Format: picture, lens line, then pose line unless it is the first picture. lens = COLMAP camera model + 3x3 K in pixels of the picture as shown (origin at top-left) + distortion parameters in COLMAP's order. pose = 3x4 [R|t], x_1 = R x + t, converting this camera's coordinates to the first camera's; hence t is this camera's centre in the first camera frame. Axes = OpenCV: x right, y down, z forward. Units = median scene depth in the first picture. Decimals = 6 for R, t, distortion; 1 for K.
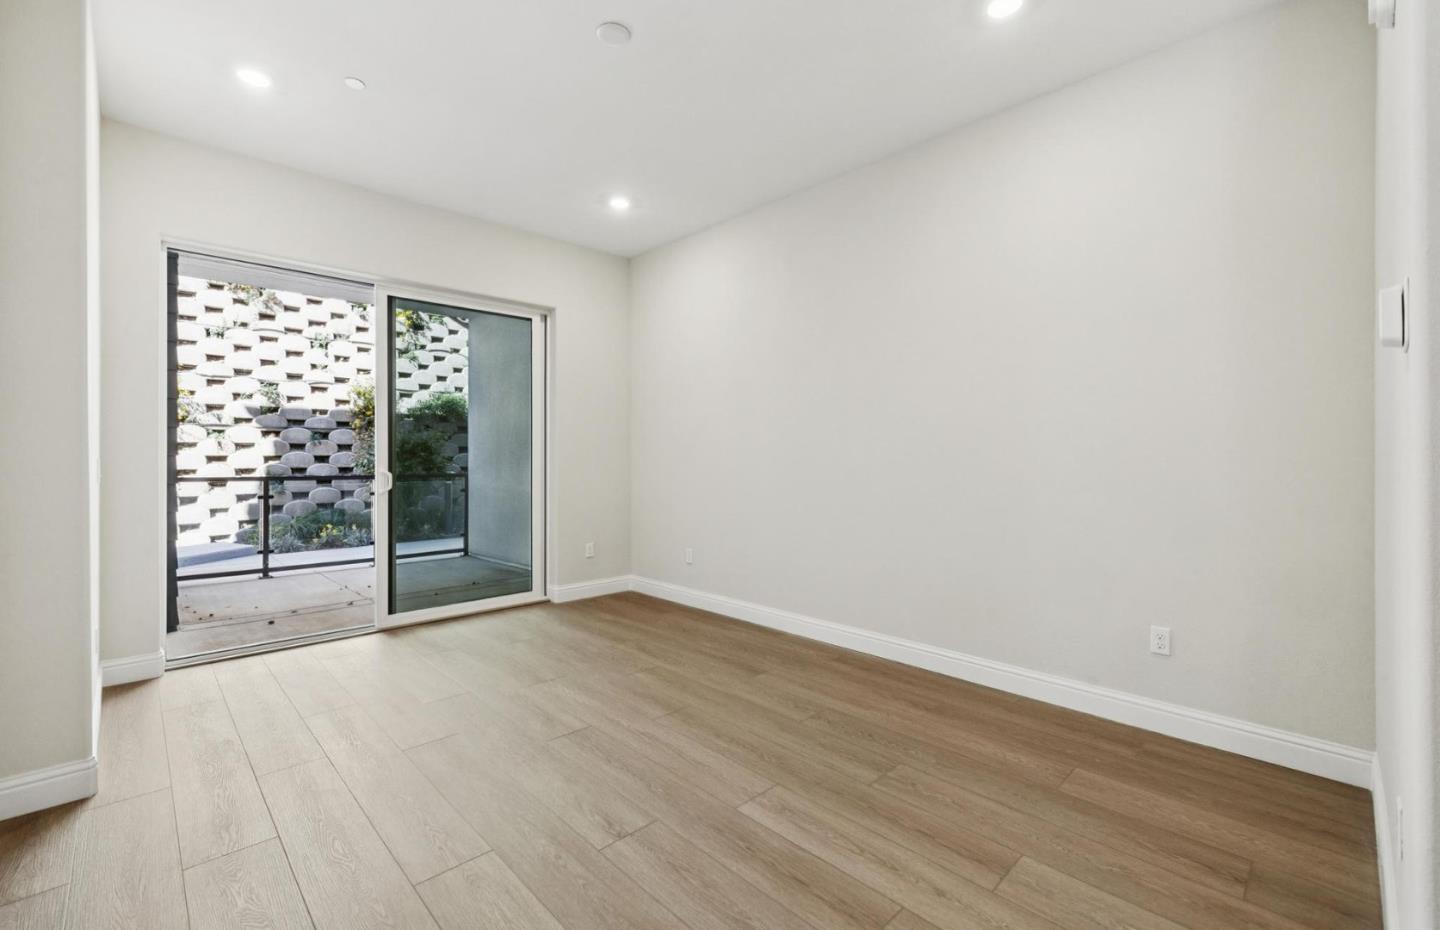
lens RADIAL K [[606.7, 0, 717.4], [0, 606.7, 453.4], [0, 0, 1]] dist [0.001211, -0.000151]
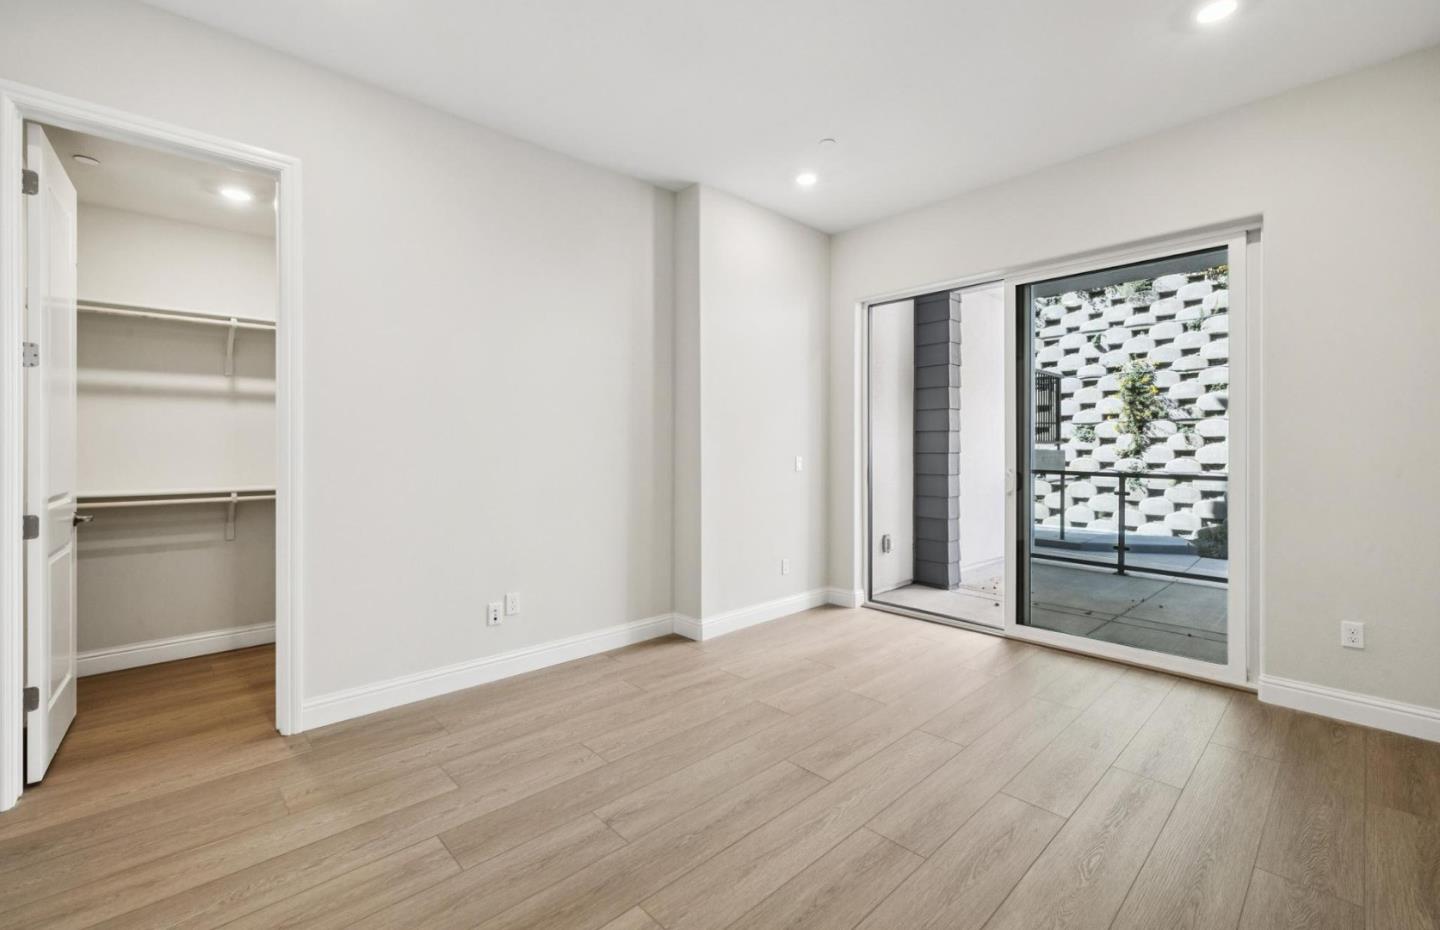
lens RADIAL K [[606.7, 0, 717.4], [0, 606.7, 453.4], [0, 0, 1]] dist [0.001211, -0.000151]
pose [[-0.015358, 0.008780, -0.999844, 0.179426], [0.006657, 0.999940, 0.008679, -0.004697], [0.999860, -0.006523, -0.015416, 0.242529]]
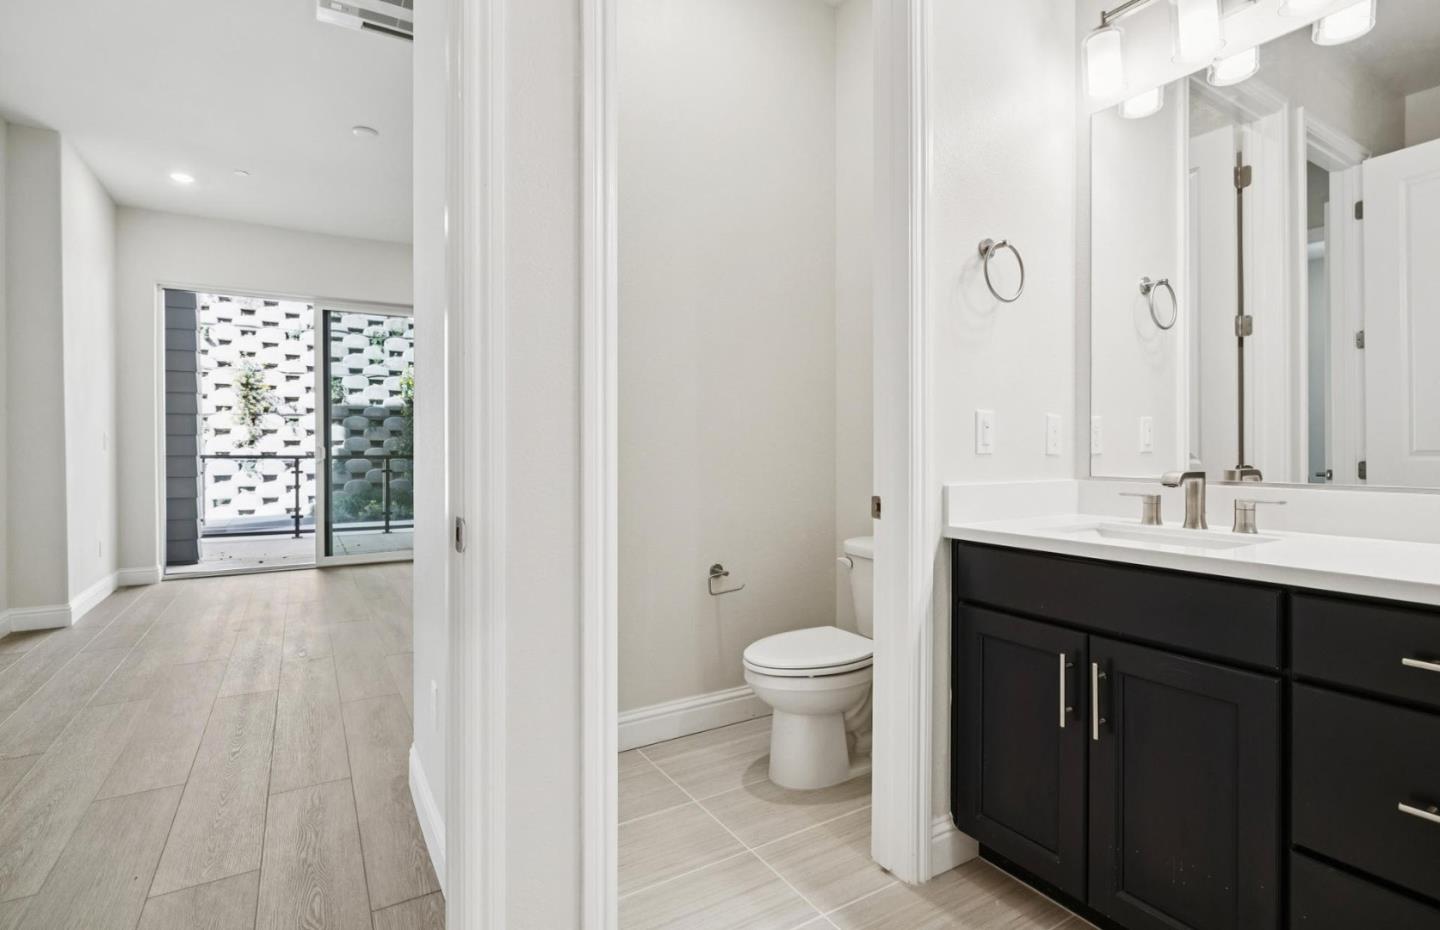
lens RADIAL K [[683.2, 0, 714.5], [0, 683.2, 449.8], [0, 0, 1]] dist [0.000301, 0.000605]
pose [[0.974451, -0.001531, -0.224596, 0.263109], [0.003727, 0.999949, 0.009356, 0.011805], [0.224571, -0.009954, 0.974407, -0.103517]]
